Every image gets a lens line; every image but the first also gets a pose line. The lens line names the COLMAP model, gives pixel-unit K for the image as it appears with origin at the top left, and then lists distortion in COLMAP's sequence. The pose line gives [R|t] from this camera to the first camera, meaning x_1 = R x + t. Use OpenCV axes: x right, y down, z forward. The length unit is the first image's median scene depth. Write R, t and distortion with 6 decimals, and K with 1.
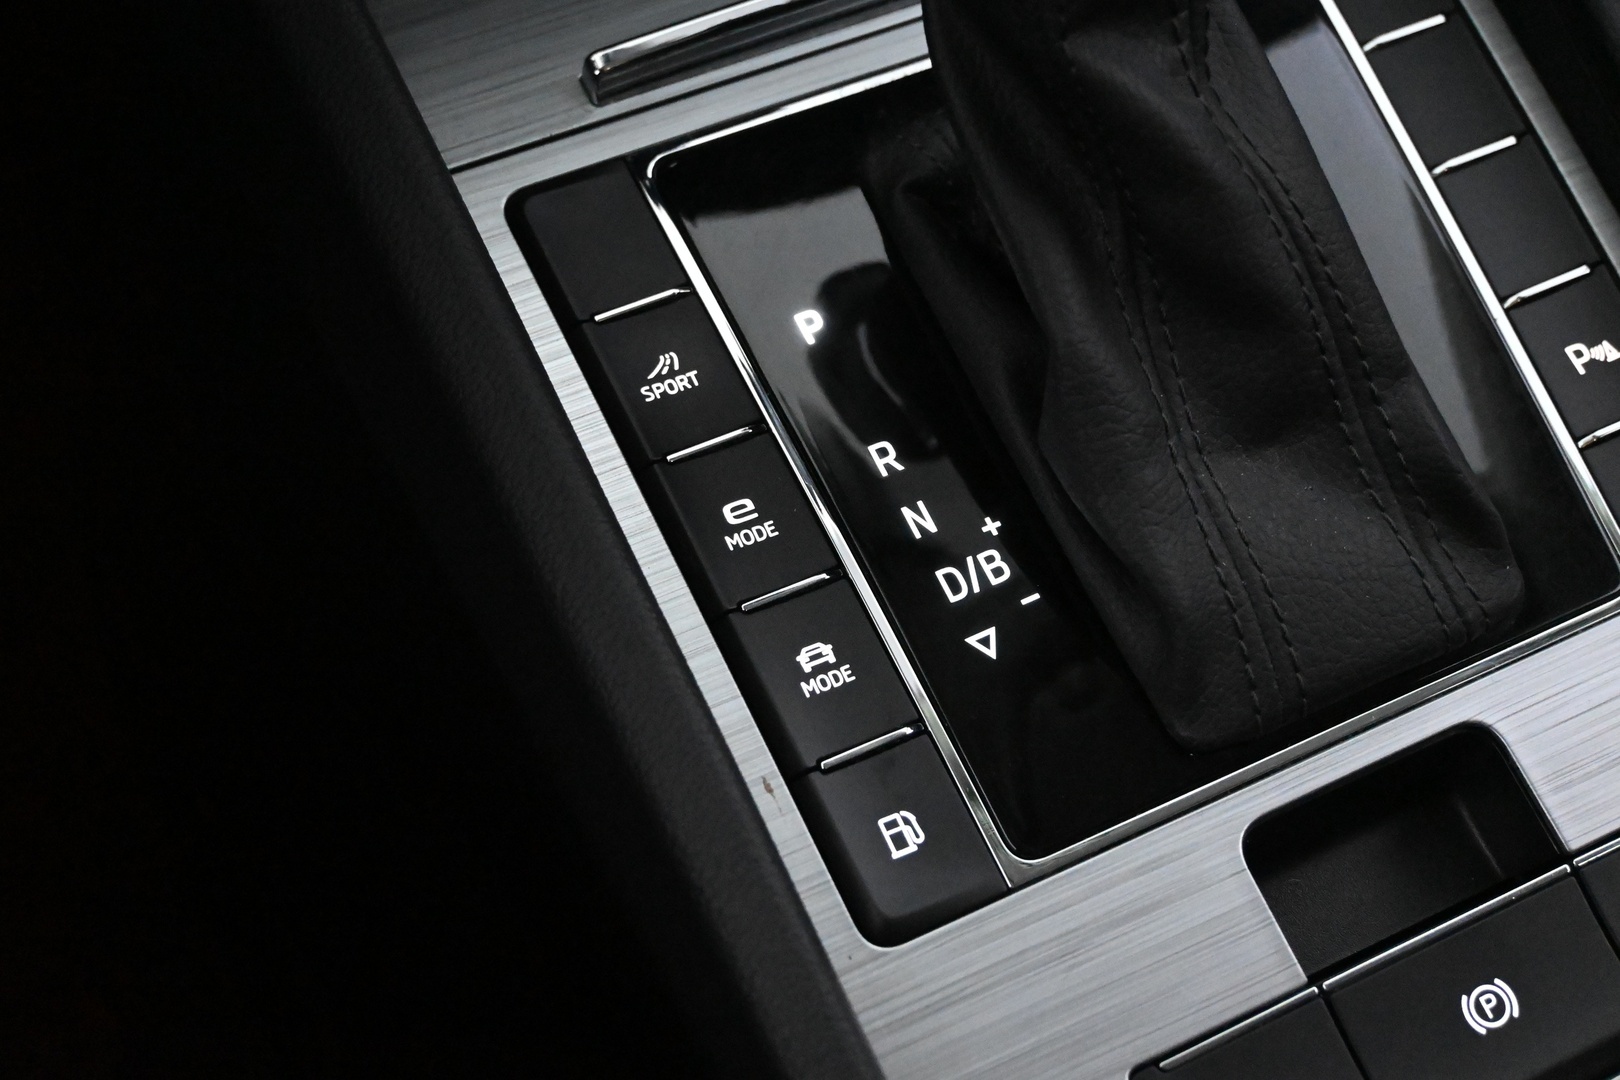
lens RADIAL K [[2137.2, 0, 810.0], [0, 2137.2, 540.0], [0, 0, 1]] dist [-0.005485, -0.014698]
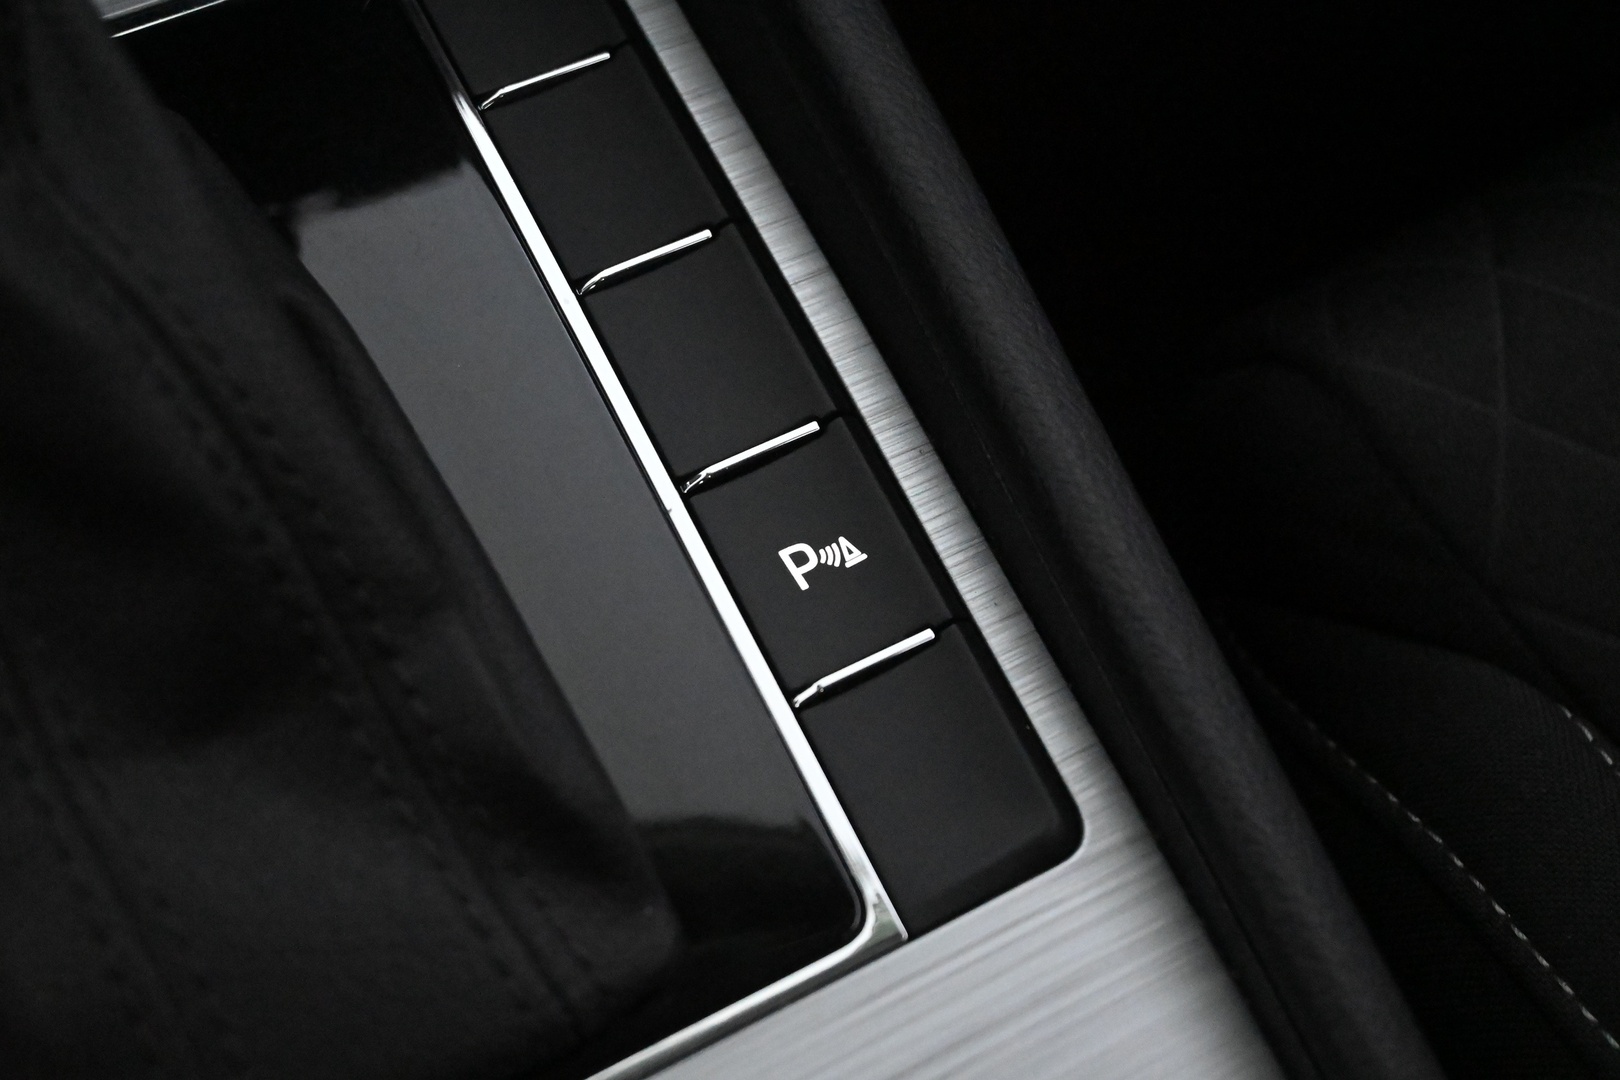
lens RADIAL K [[3023.2, 0, 810.0], [0, 3023.2, 540.0], [0, 0, 1]] dist [0.023489, 0.042990]
pose [[0.990040, -0.056377, 0.129008, 0.276954], [0.070390, 0.991788, -0.106777, 0.003626], [-0.121929, 0.114794, 0.985878, 0.129471]]
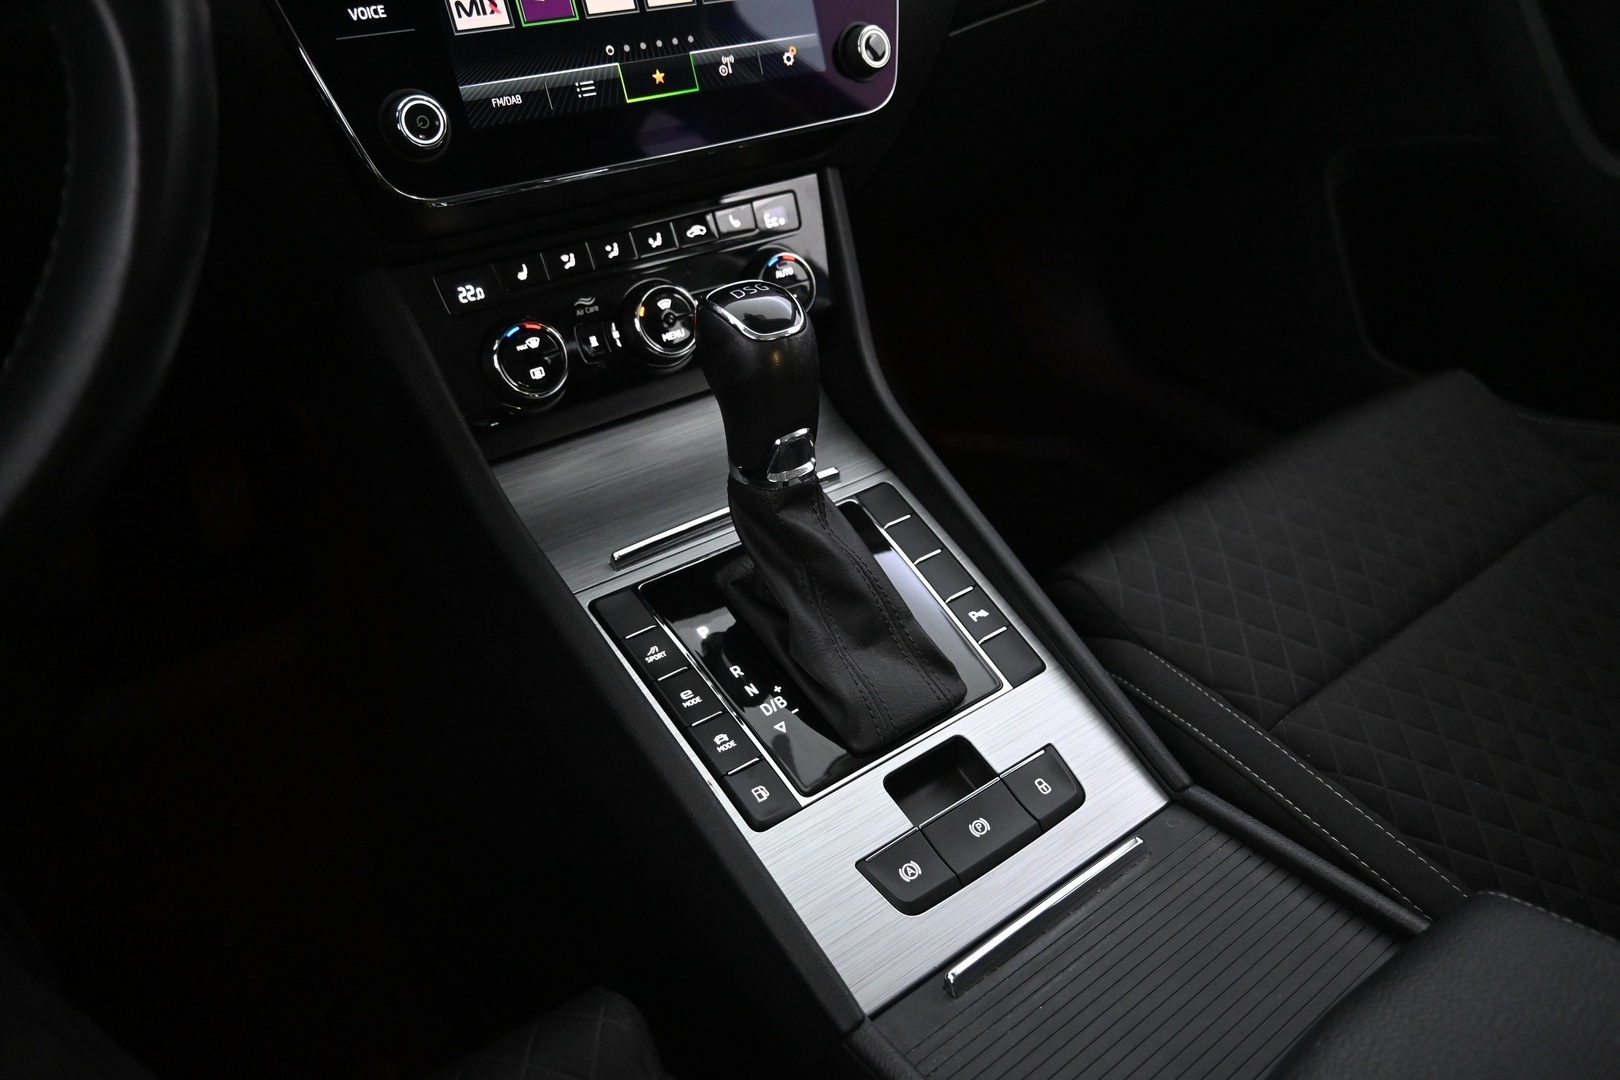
lens RADIAL K [[1102.3, 0, 810.0], [0, 1102.3, 540.0], [0, 0, 1]] dist [-0.009941, -0.000597]
pose [[0.983288, -0.105474, 0.148388, -0.068339], [0.148663, 0.935665, -0.320046, 0.286276], [-0.105085, 0.336757, 0.935709, -0.427393]]
